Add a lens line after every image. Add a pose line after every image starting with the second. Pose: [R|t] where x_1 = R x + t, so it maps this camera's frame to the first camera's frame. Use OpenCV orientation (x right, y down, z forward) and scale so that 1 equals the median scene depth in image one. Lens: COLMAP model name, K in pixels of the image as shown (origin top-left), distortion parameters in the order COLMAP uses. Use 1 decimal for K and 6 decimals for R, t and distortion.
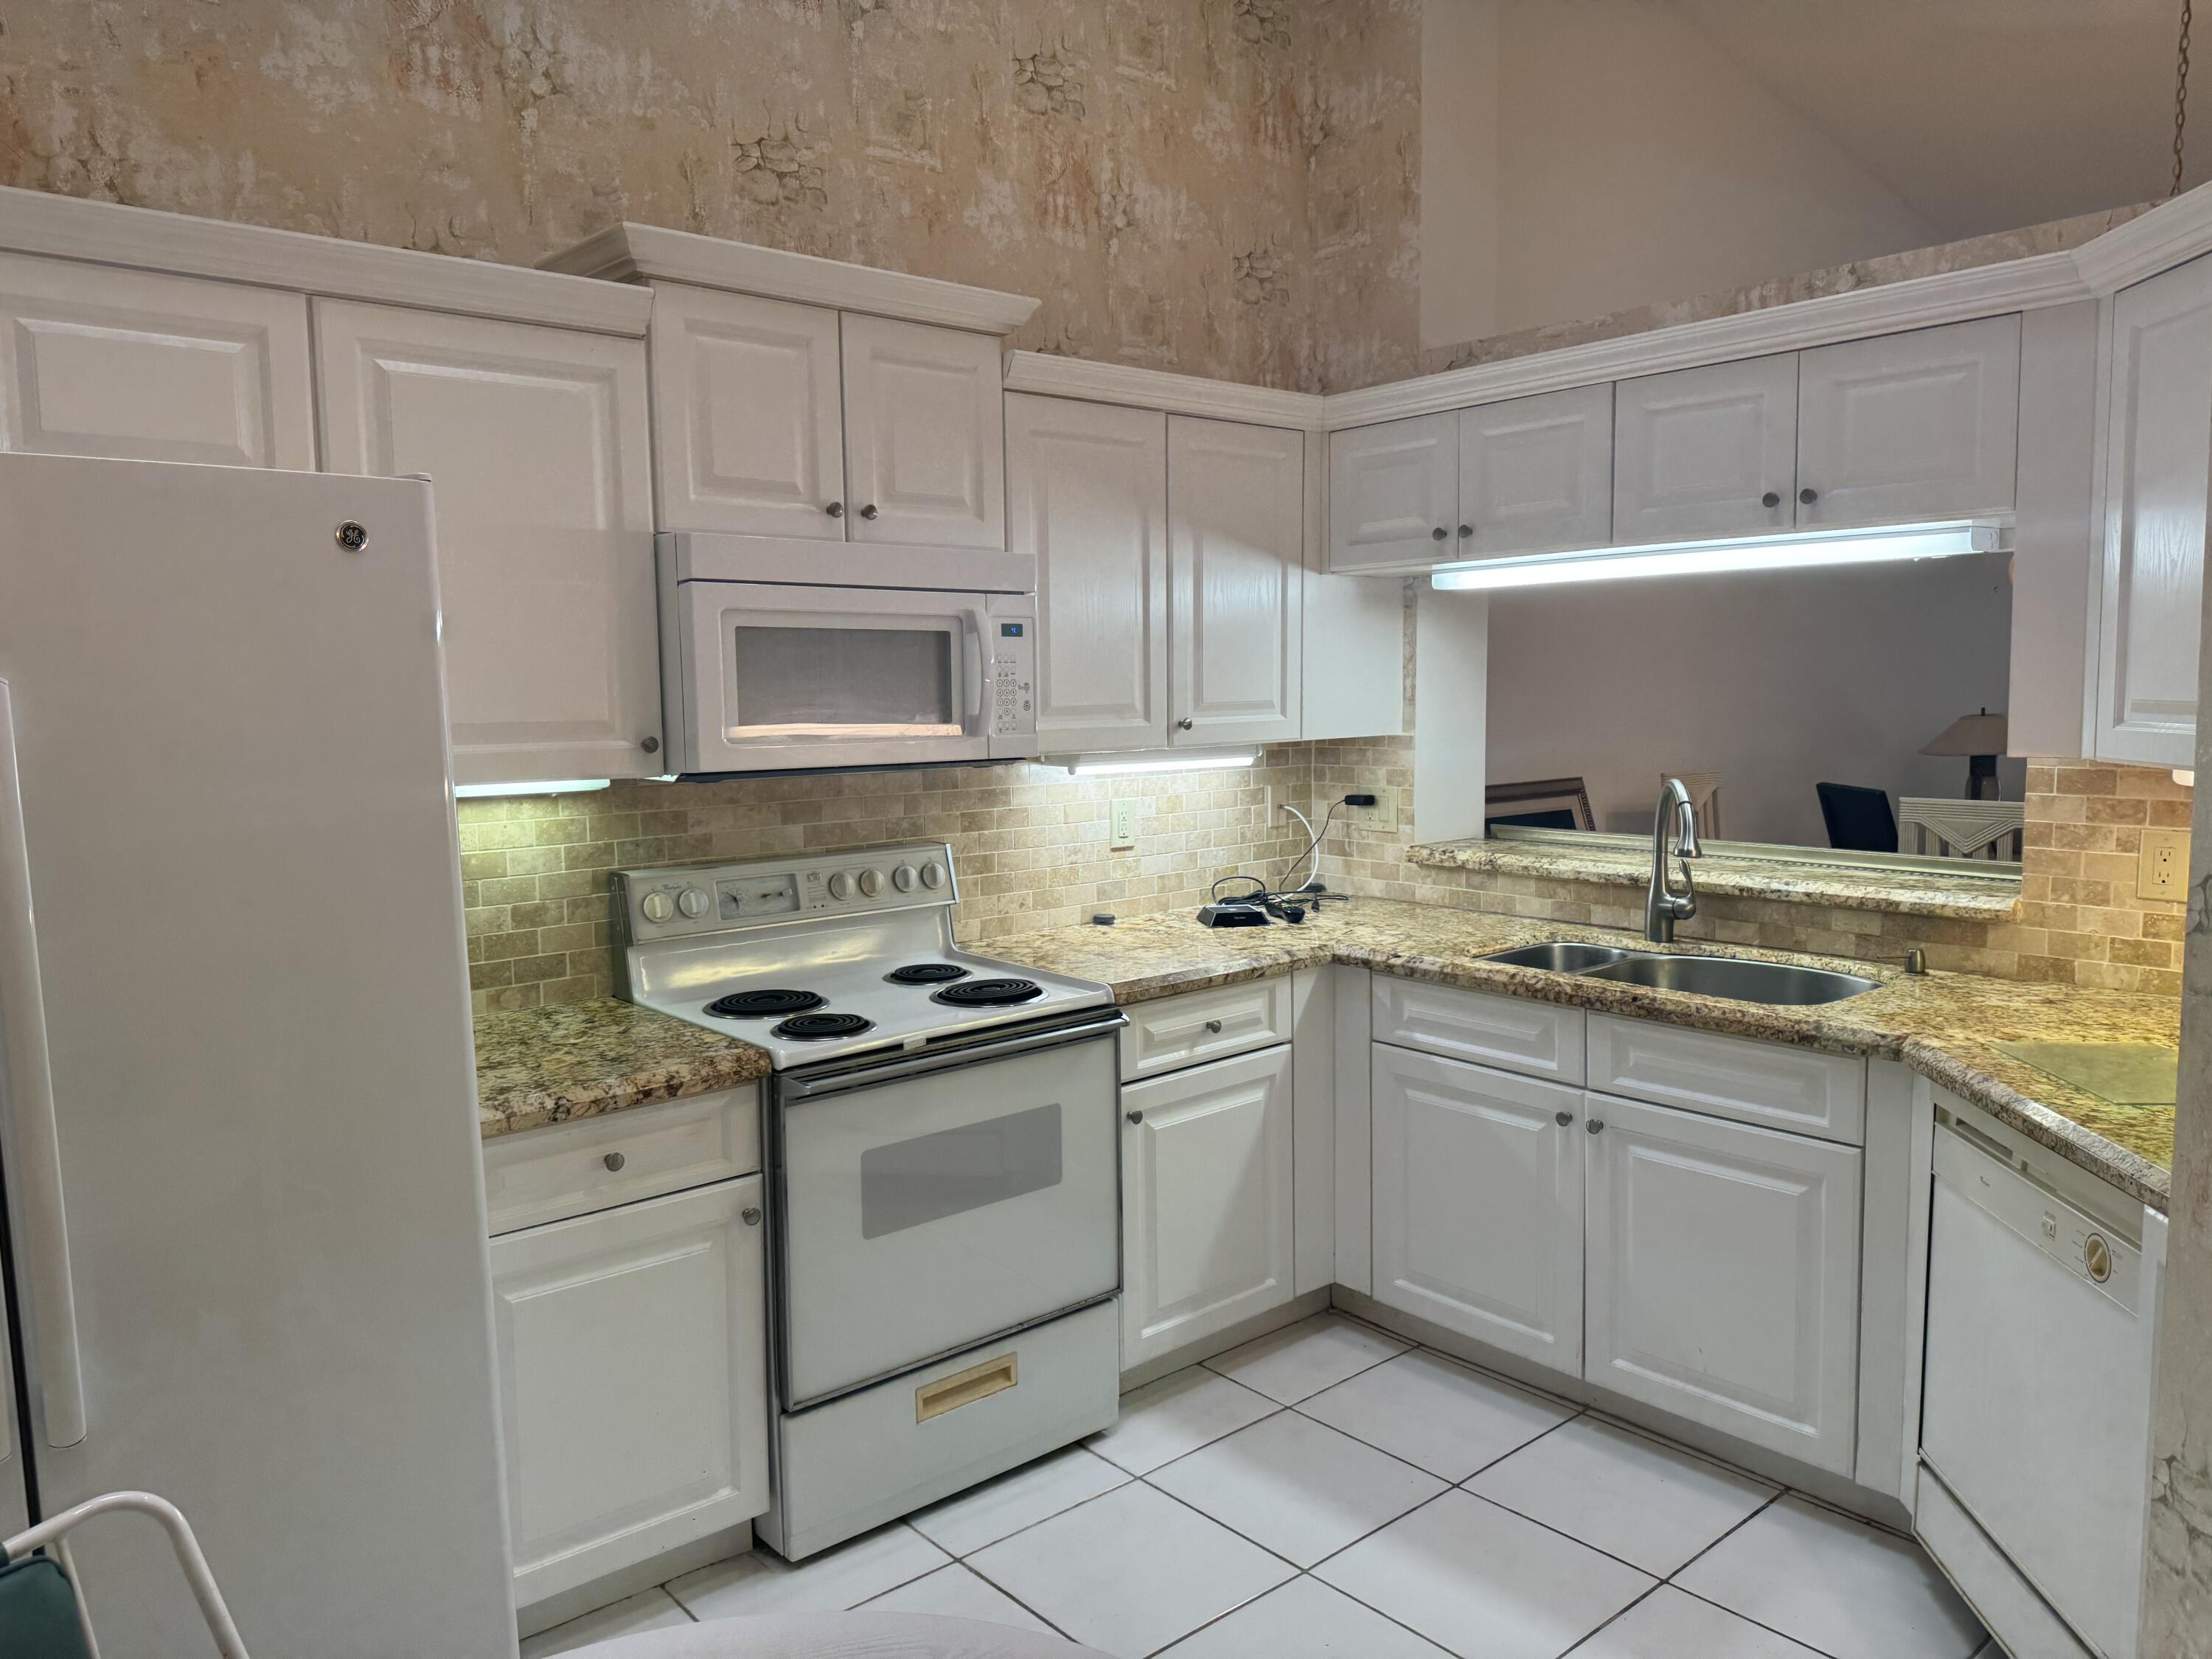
lens RADIAL K [[1558.3, 0, 1099.4], [0, 1558.3, 845.6], [0, 0, 1]] dist [0.084873, -0.119459]
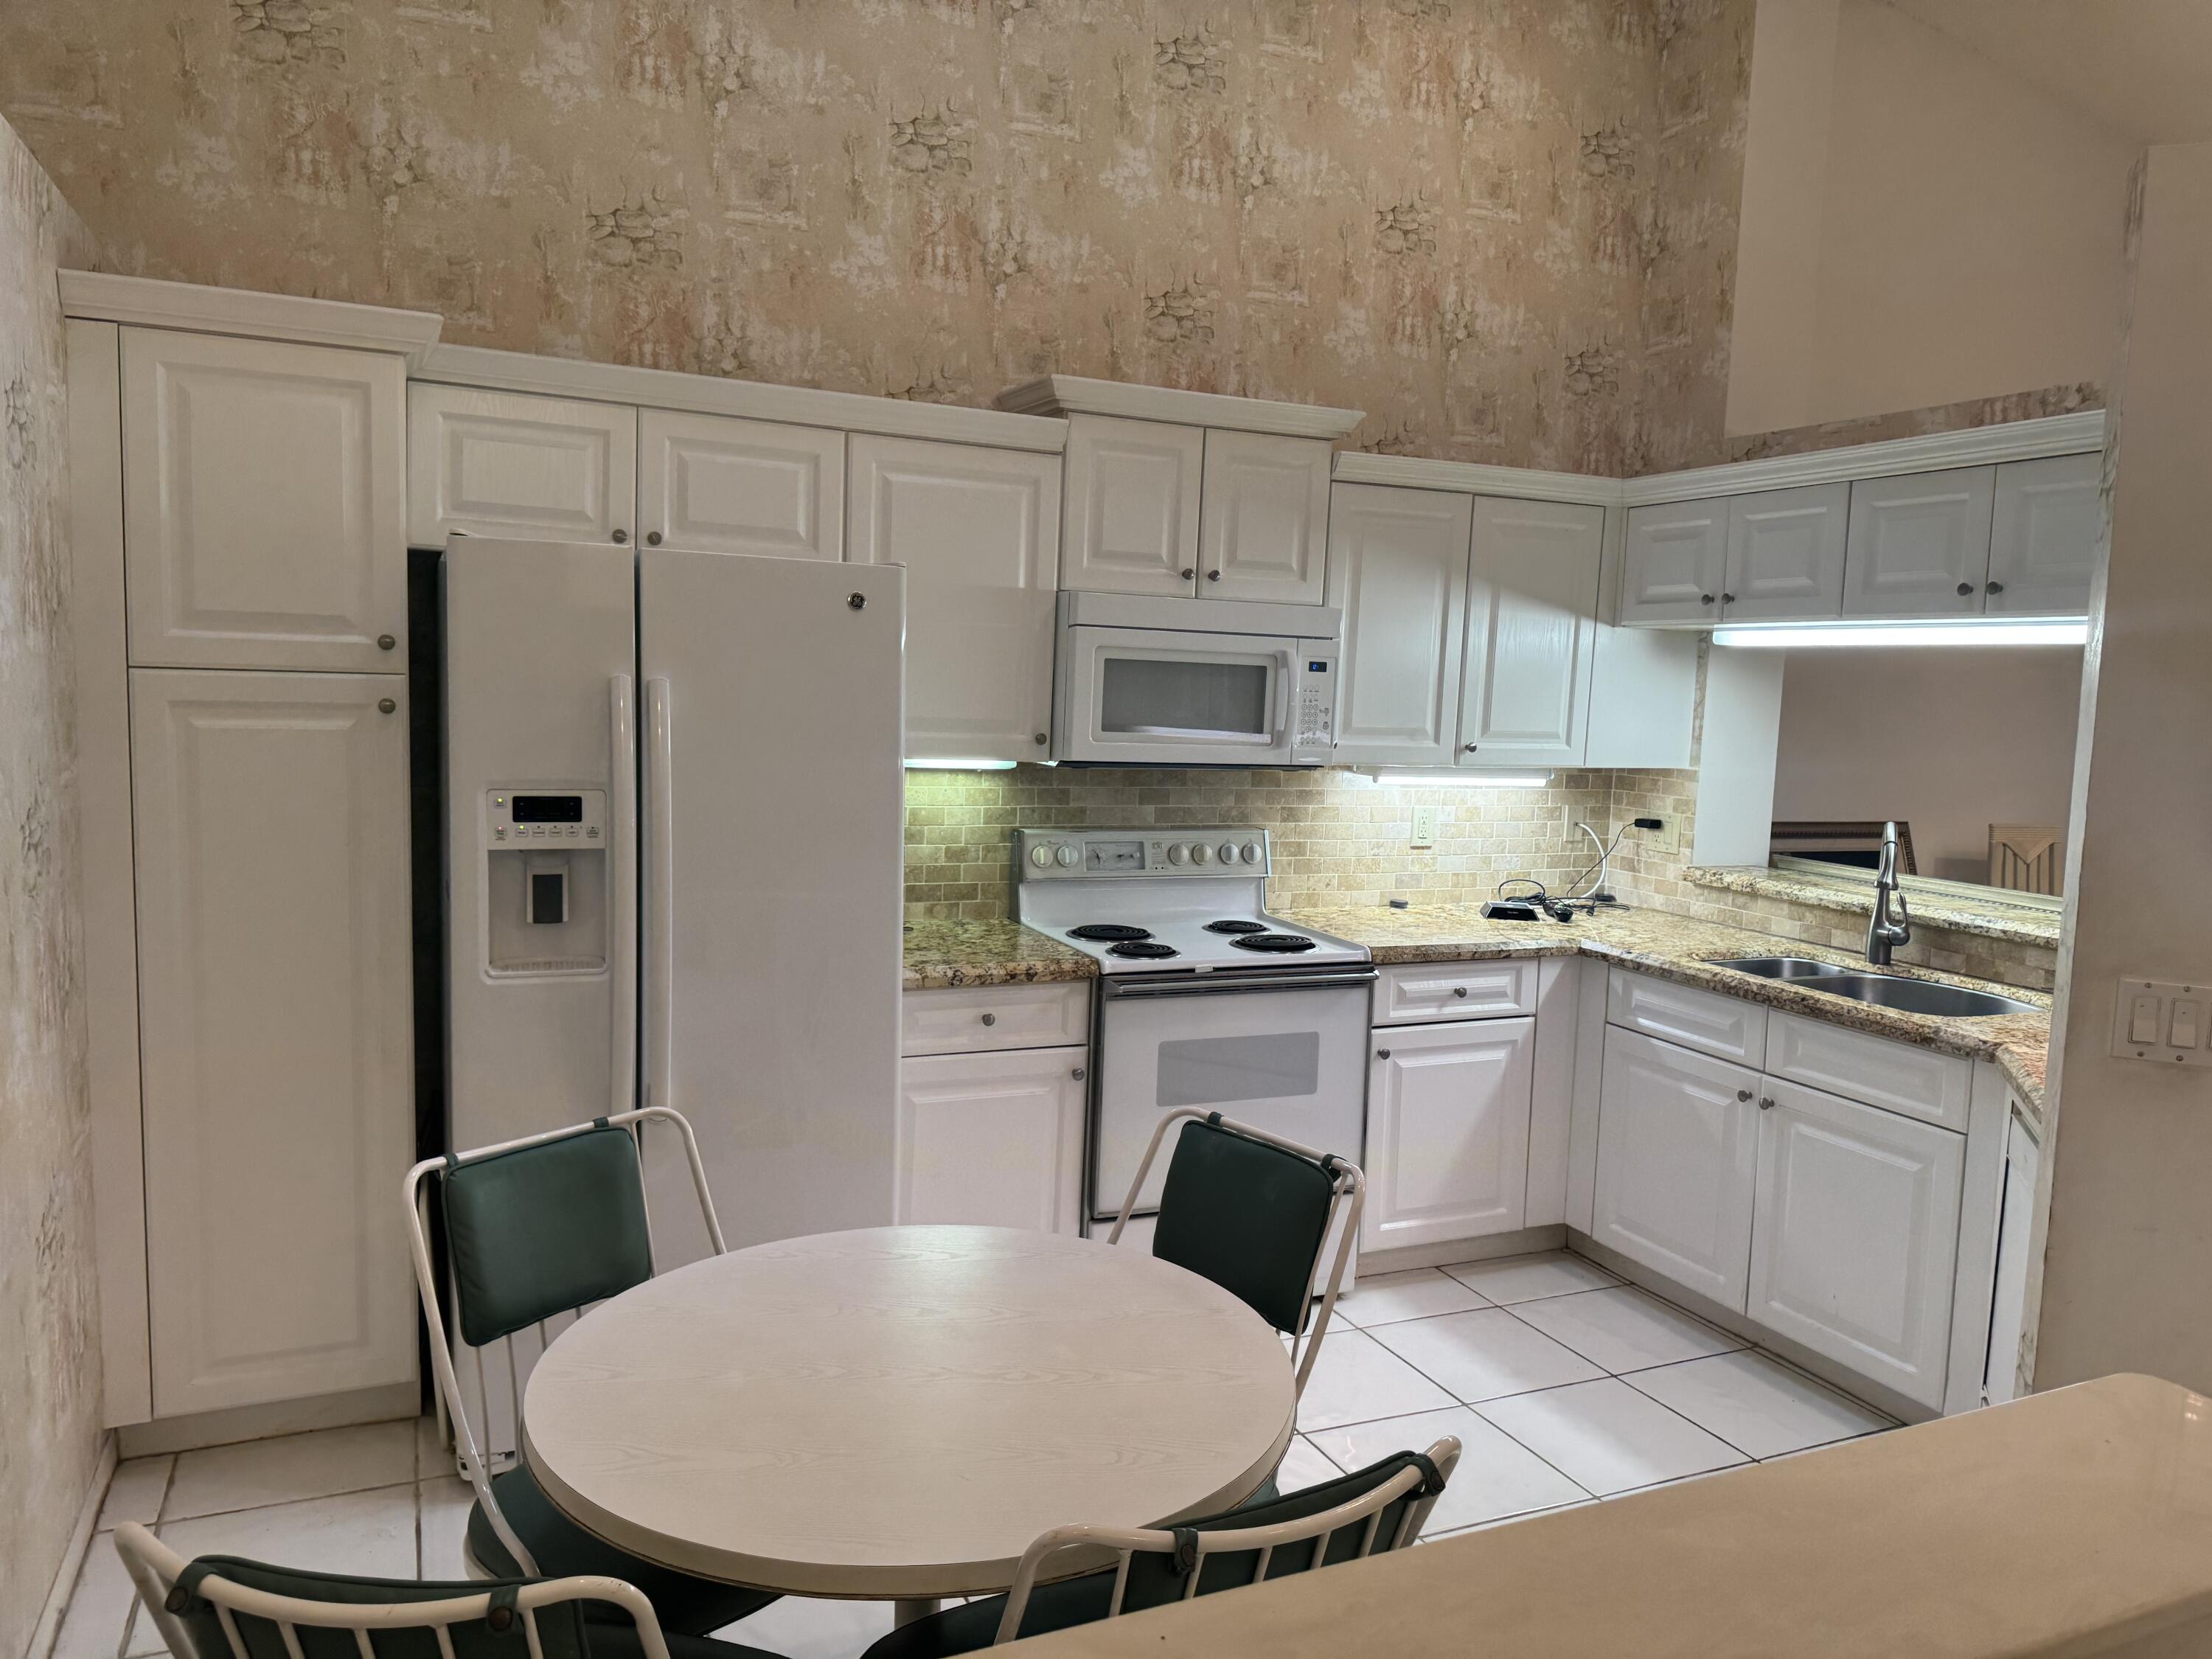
lens RADIAL K [[1518.9, 0, 1108.8], [0, 1518.9, 836.0], [0, 0, 1]] dist [0.159244, -0.300662]
pose [[0.957056, 0.079083, -0.278910, 0.133964], [-0.081877, 0.996641, 0.001638, 0.013061], [0.278102, 0.021269, 0.960316, -0.248909]]
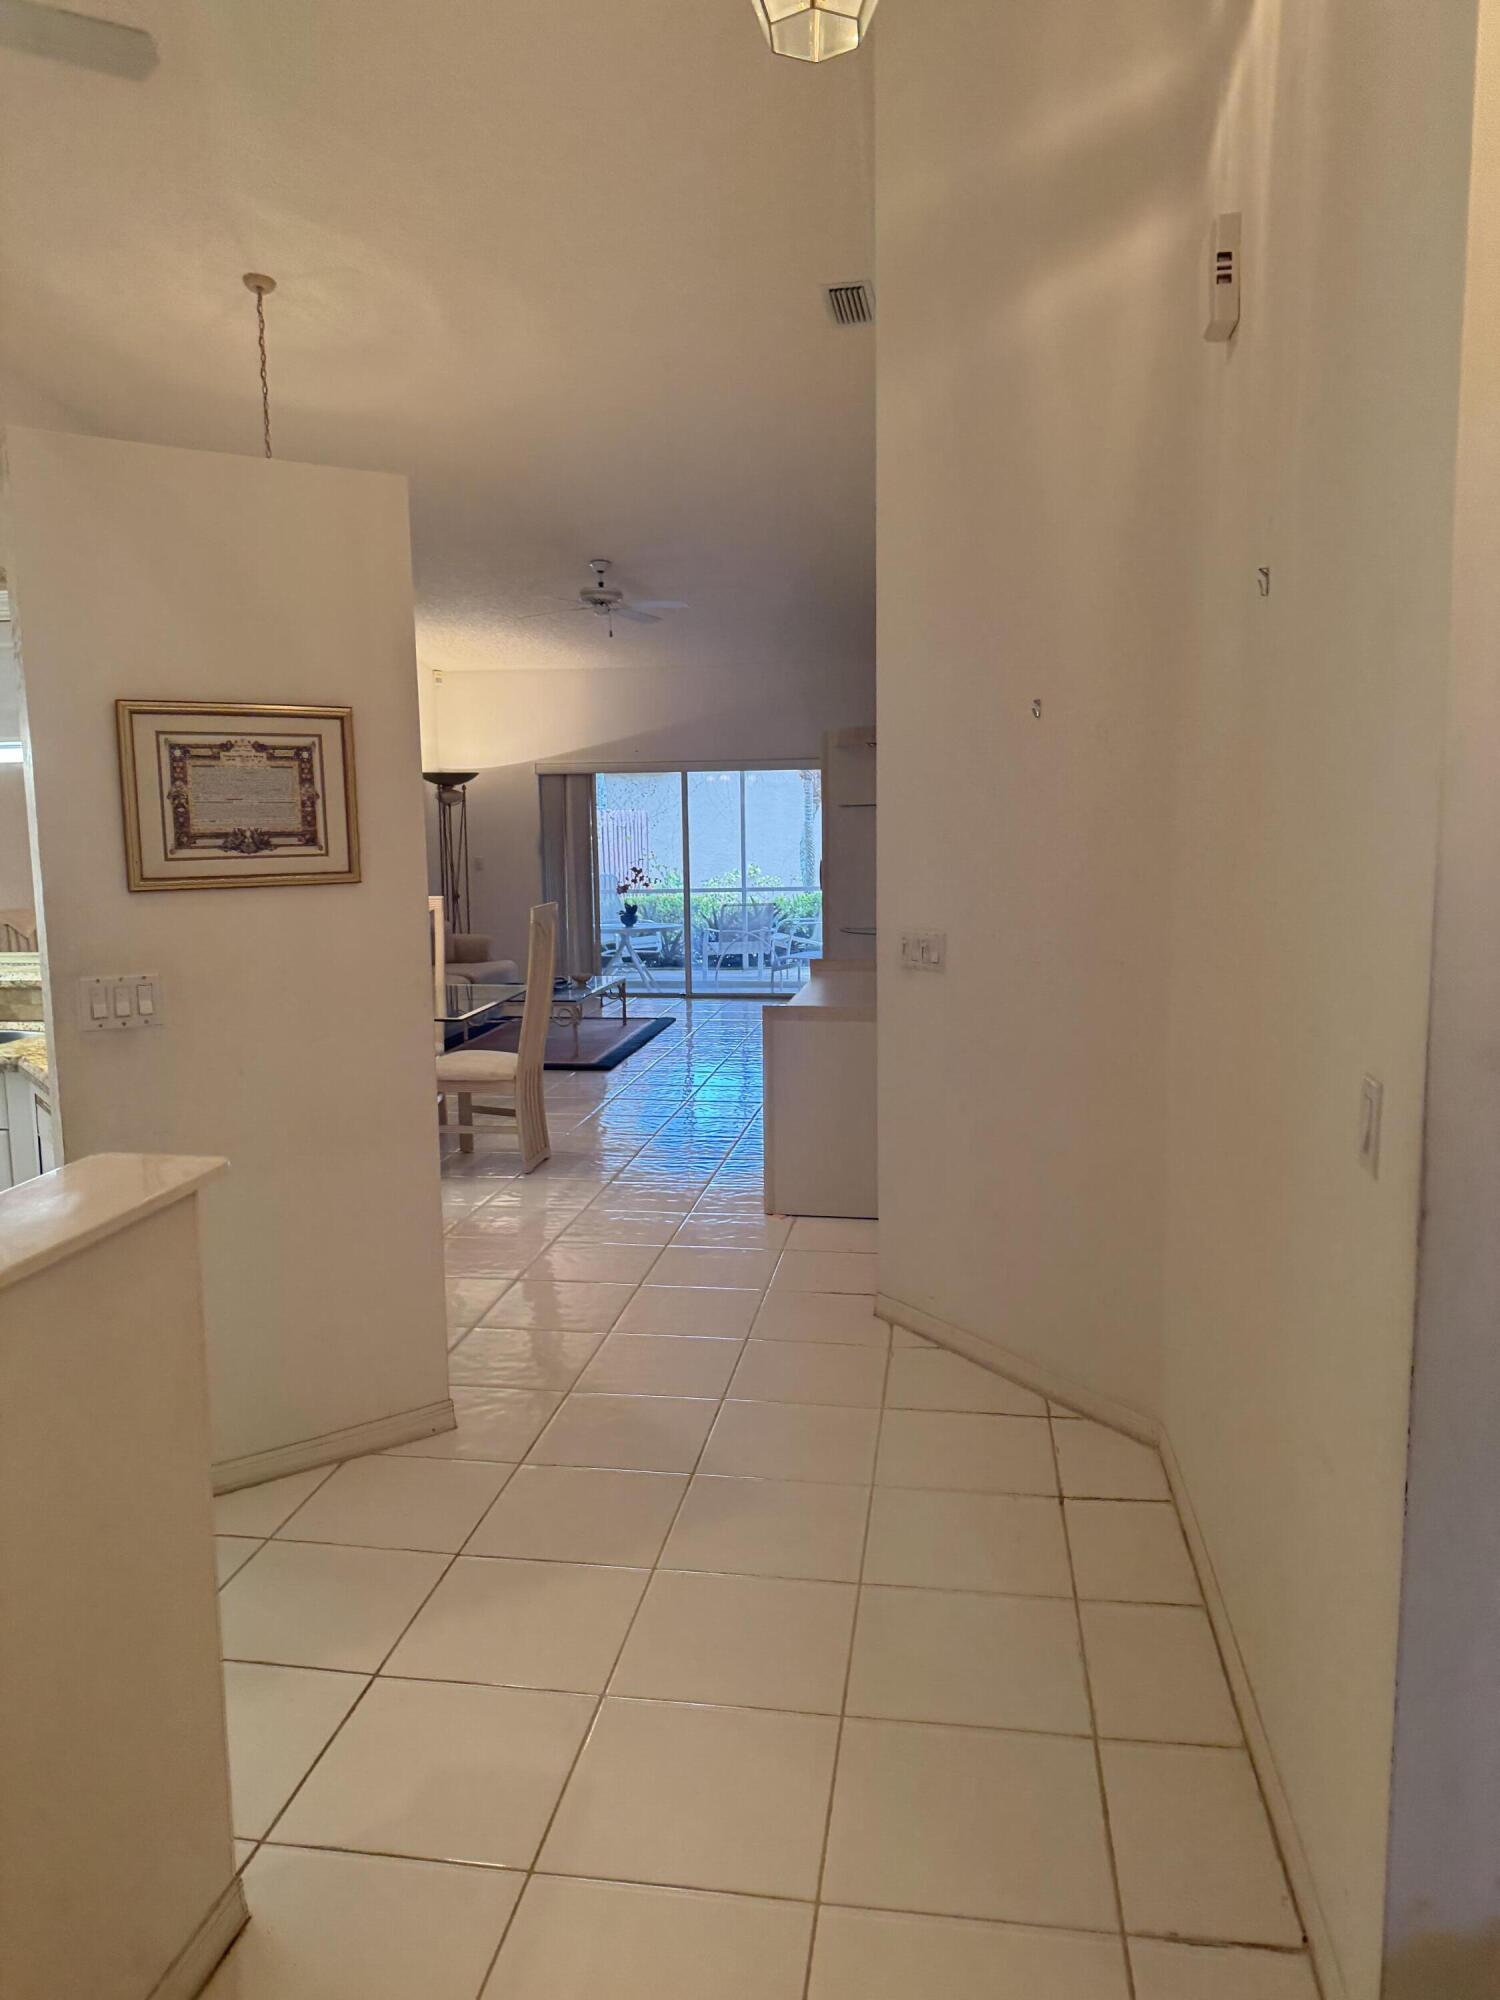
lens RADIAL K [[1409.0, 0, 738.9], [0, 1409.0, 990.9], [0, 0, 1]] dist [0.084873, -0.119459]
pose [[0.763066, -0.077959, 0.641602, 0.102670], [0.076255, 0.996625, 0.030406, 0.050224], [-0.641806, 0.025724, 0.766435, -0.474060]]
